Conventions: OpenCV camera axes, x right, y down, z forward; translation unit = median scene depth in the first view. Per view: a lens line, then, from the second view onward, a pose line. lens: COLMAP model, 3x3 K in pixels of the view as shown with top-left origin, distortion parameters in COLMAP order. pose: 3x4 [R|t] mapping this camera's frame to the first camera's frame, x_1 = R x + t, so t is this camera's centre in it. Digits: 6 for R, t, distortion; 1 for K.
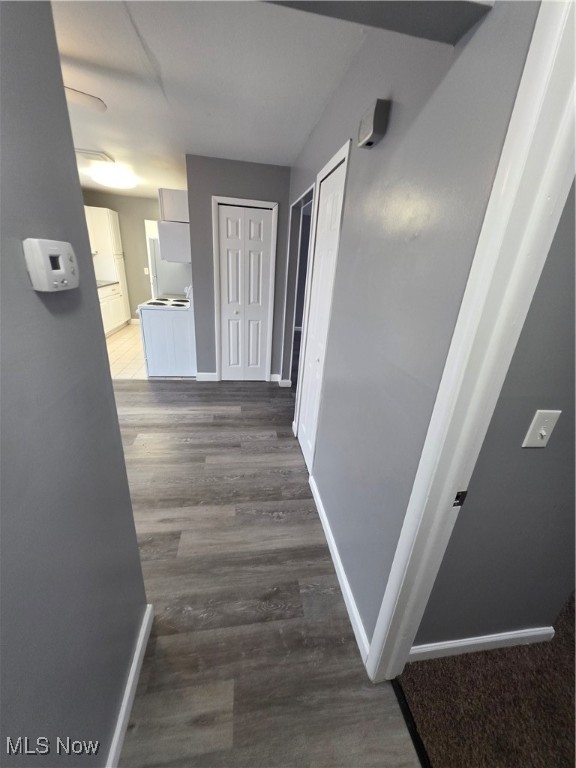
lens RADIAL K [[303.5, 0, 292.2], [0, 303.5, 381.6], [0, 0, 1]] dist [0.005604, -0.000229]
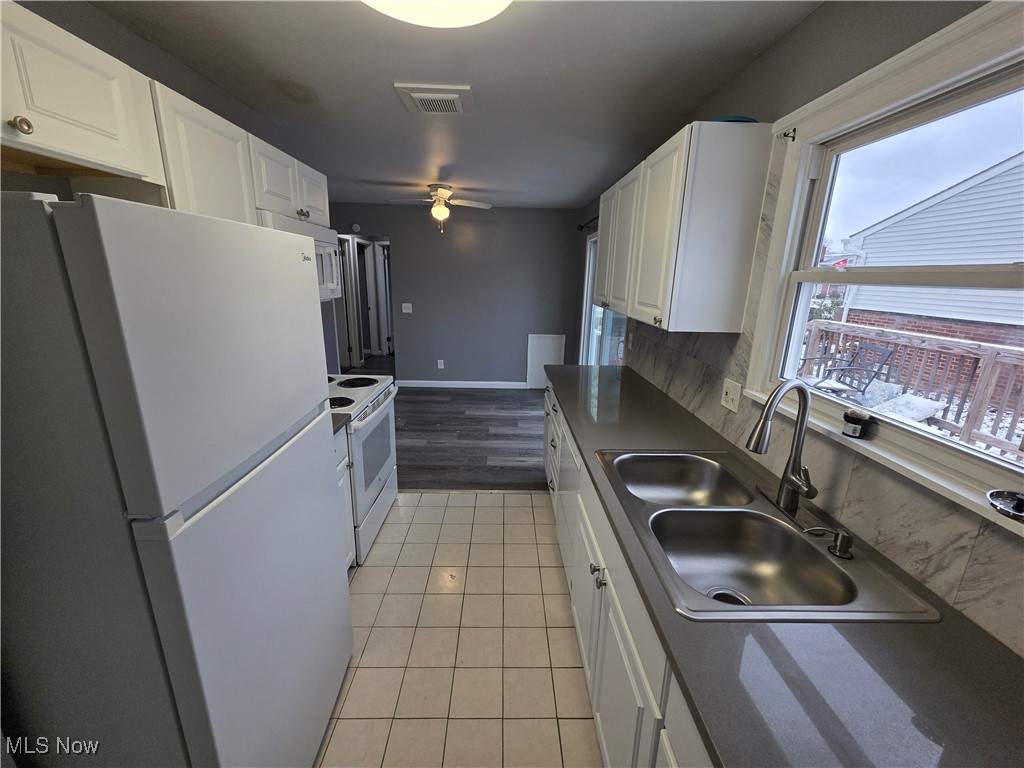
lens RADIAL K [[404.7, 0, 511.4], [0, 404.7, 378.8], [0, 0, 1]] dist [0.005604, -0.000229]
pose [[-0.984584, -0.128464, 0.118710, -0.872877], [-0.033815, 0.805665, 0.591405, -0.752190], [-0.171614, 0.578274, -0.797589, 1.675687]]
